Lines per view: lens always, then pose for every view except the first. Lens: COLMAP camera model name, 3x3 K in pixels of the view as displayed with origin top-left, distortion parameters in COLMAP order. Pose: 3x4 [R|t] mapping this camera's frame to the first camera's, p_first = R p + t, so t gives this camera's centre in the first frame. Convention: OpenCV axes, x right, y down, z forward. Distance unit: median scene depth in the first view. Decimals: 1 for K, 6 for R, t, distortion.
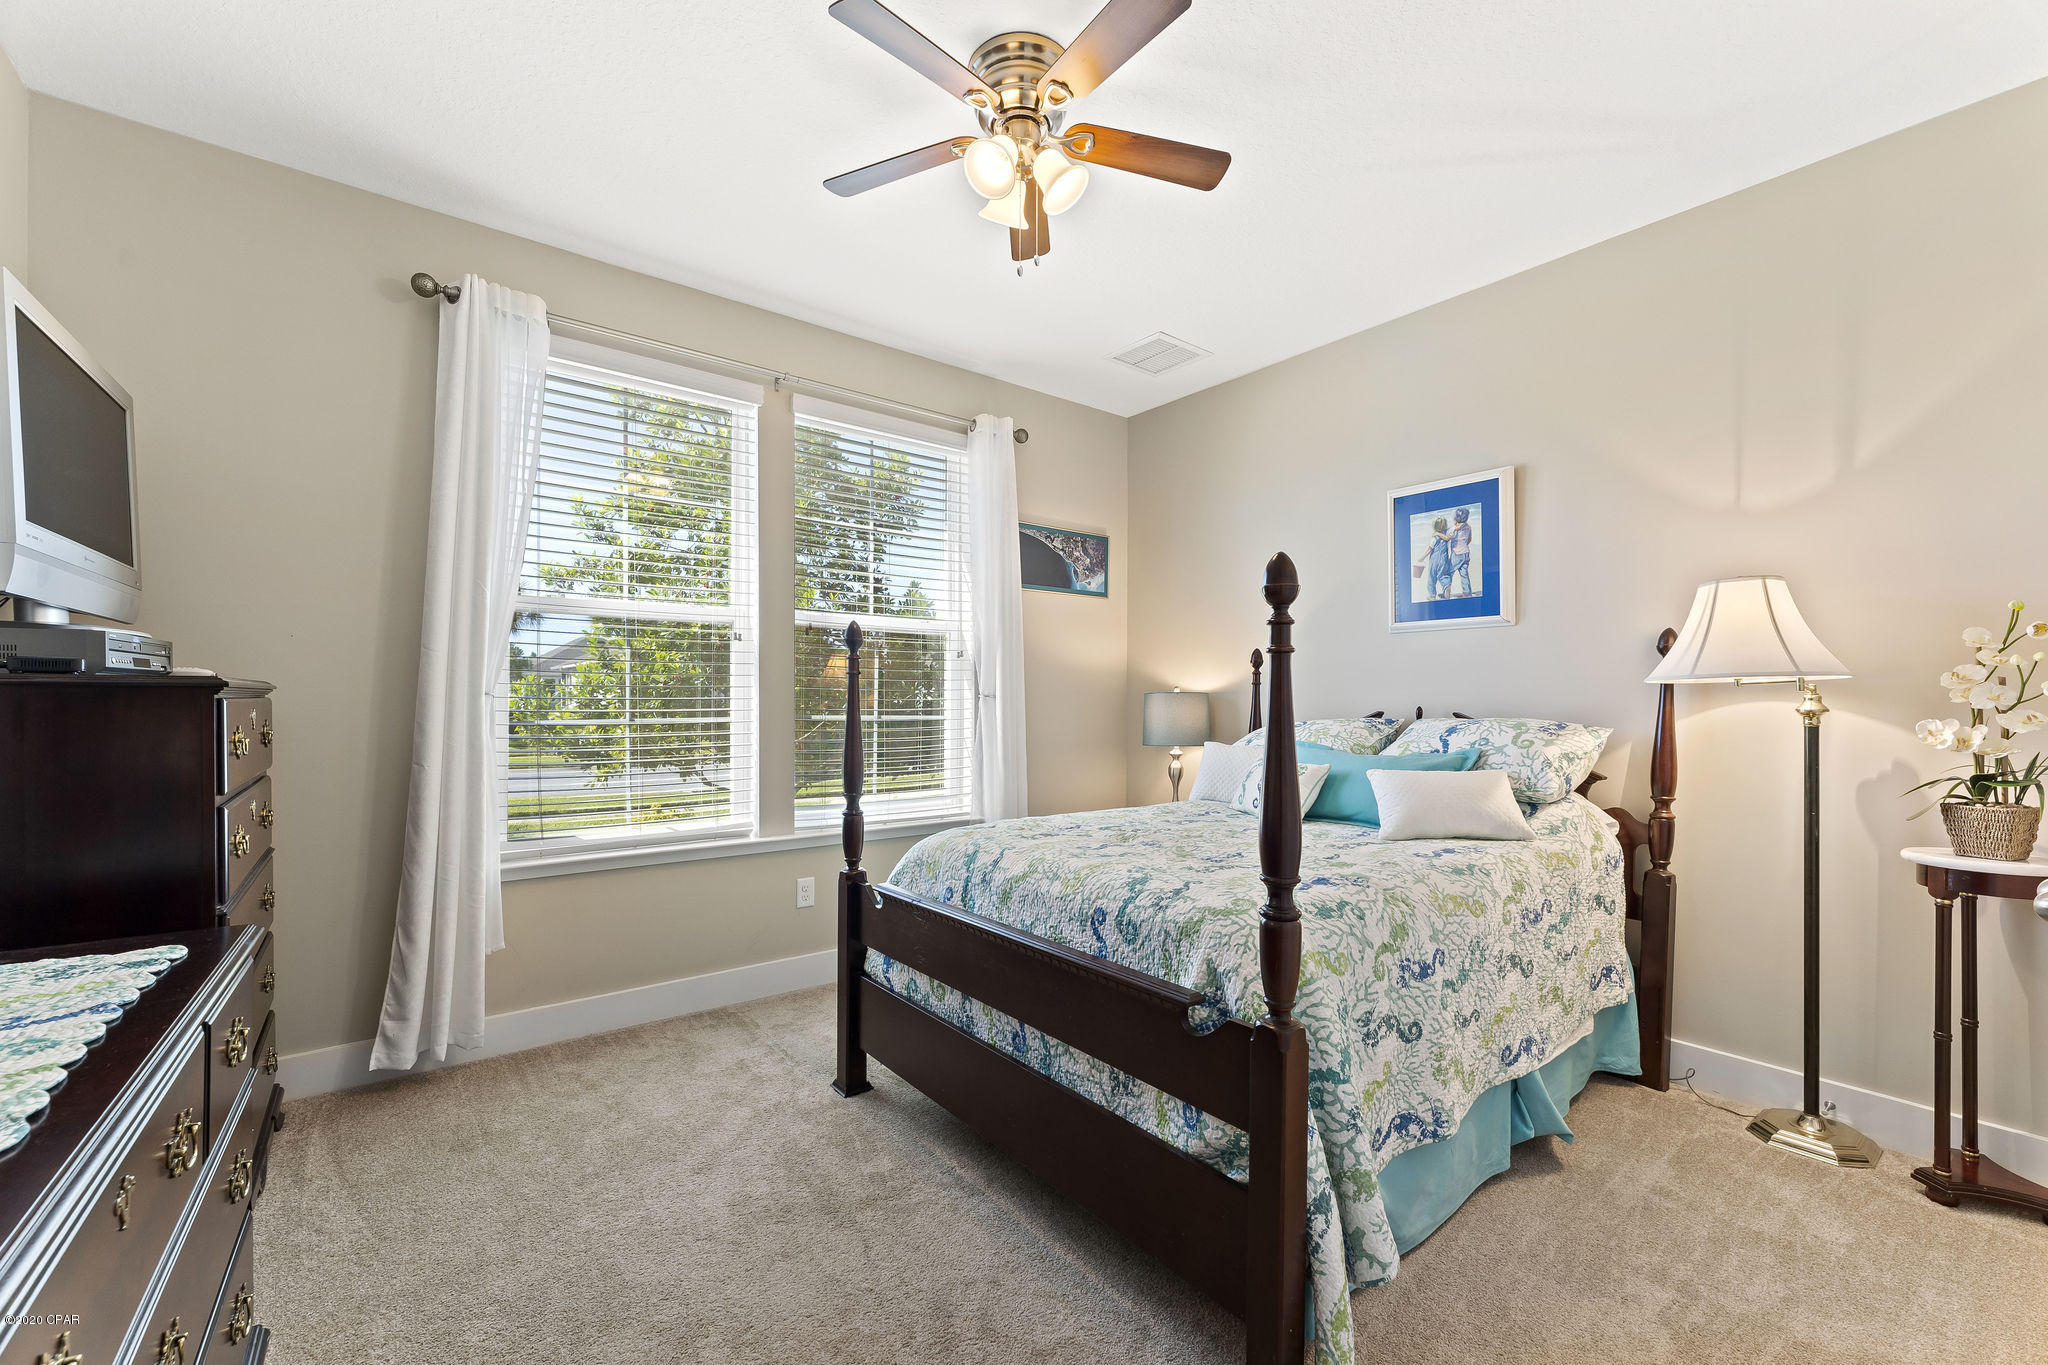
lens RADIAL K [[829.1, 0, 1024.2], [0, 829.1, 687.5], [0, 0, 1]] dist [0.002745, 0.000132]
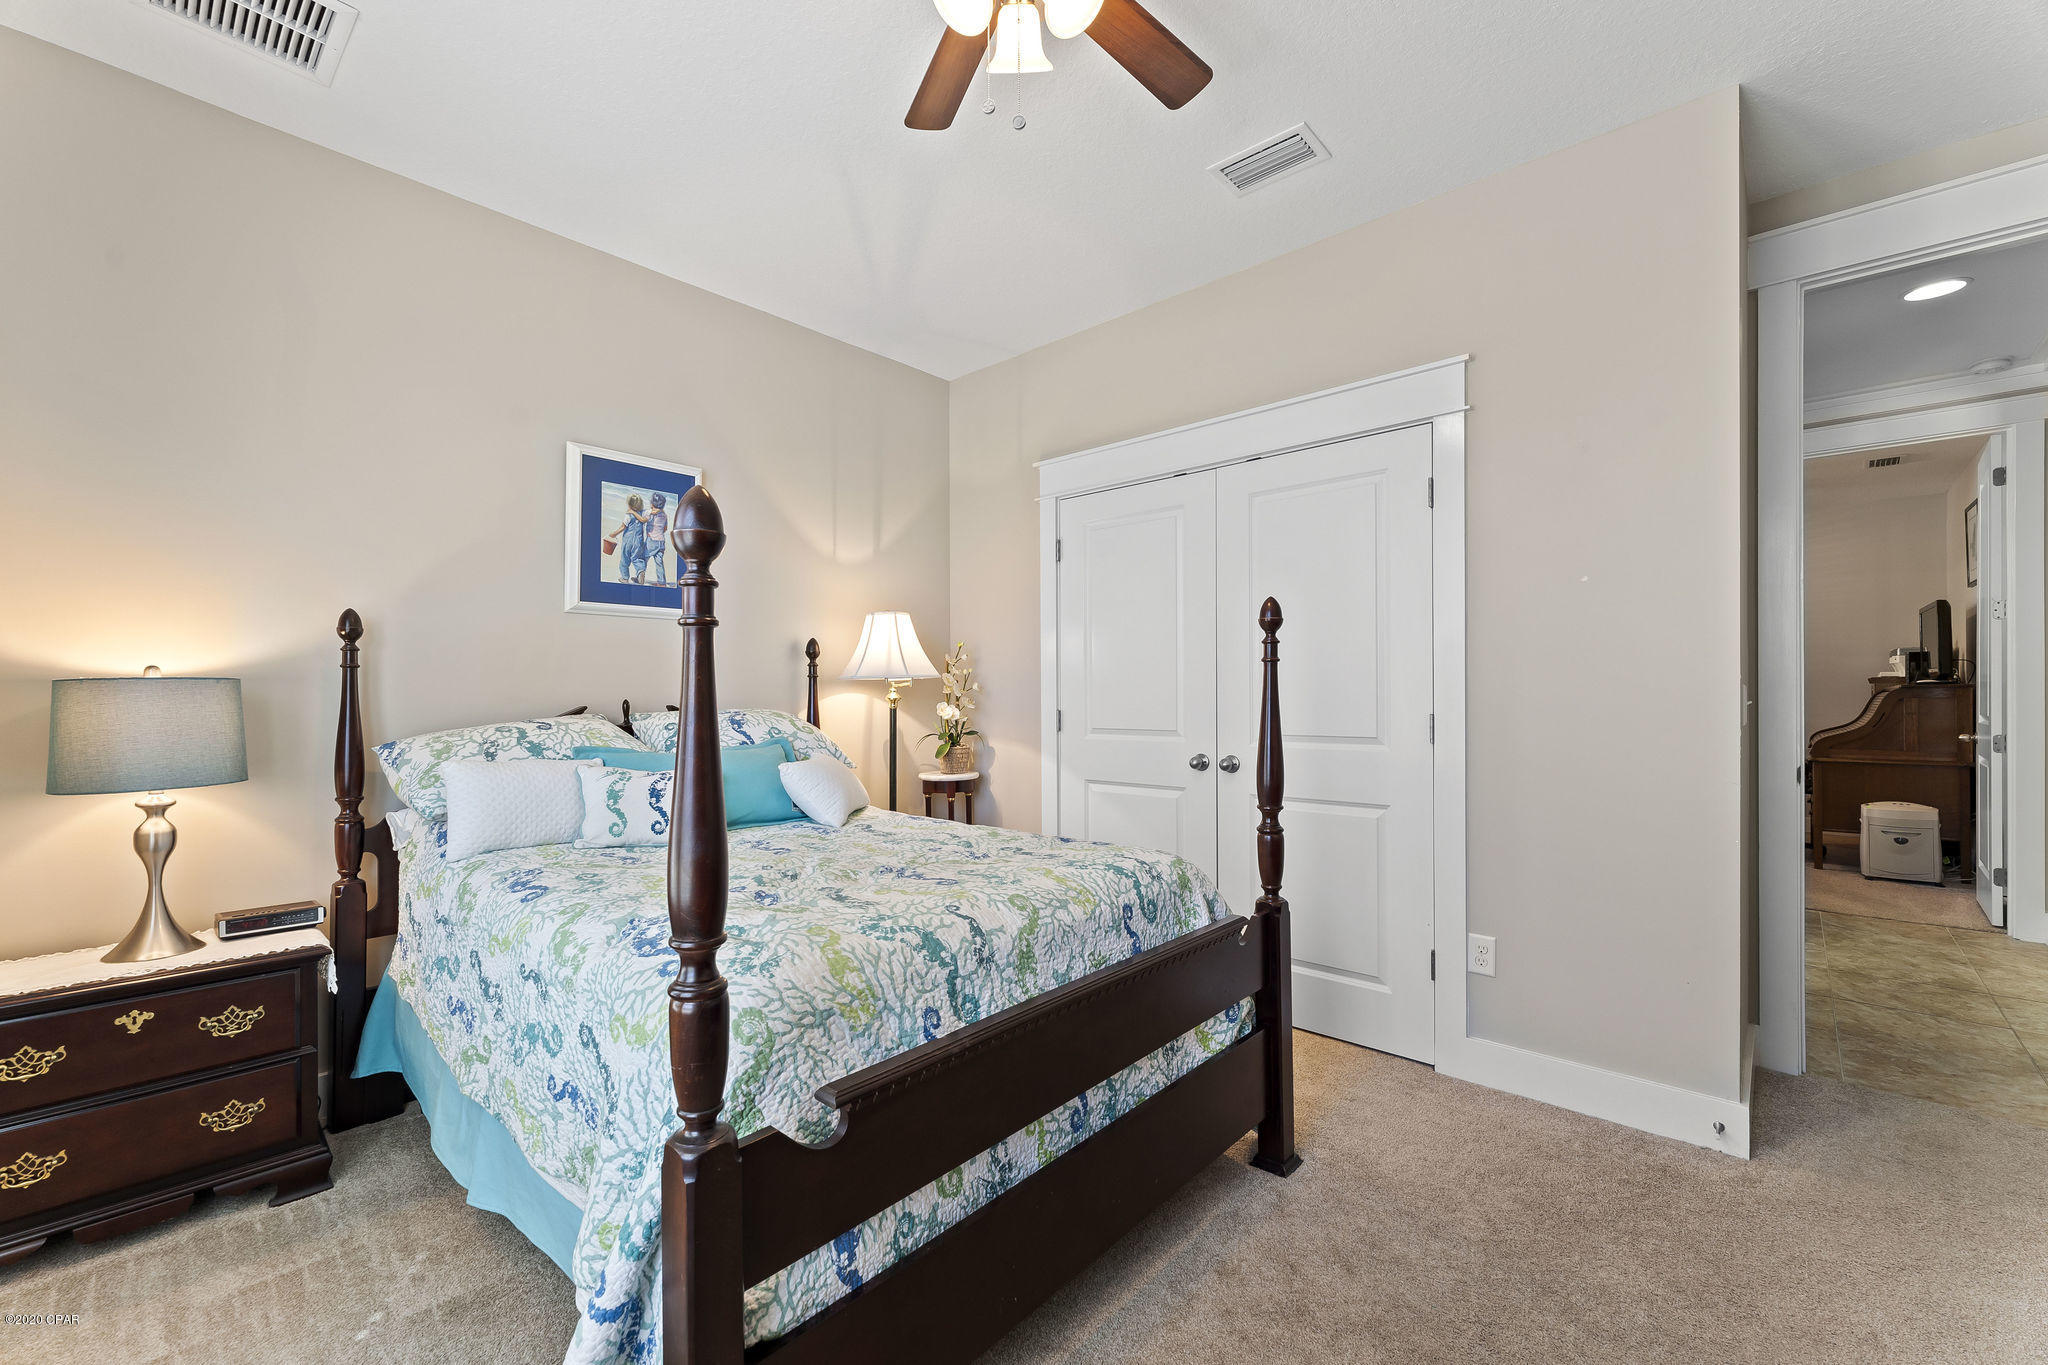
lens RADIAL K [[829.1, 0, 1024.2], [0, 829.1, 687.5], [0, 0, 1]] dist [0.002745, 0.000132]
pose [[-0.165723, 0.006230, 0.986153, -0.680026], [-0.012710, 0.999883, -0.008453, 0.016412], [-0.986091, -0.013935, -0.165624, 1.024802]]
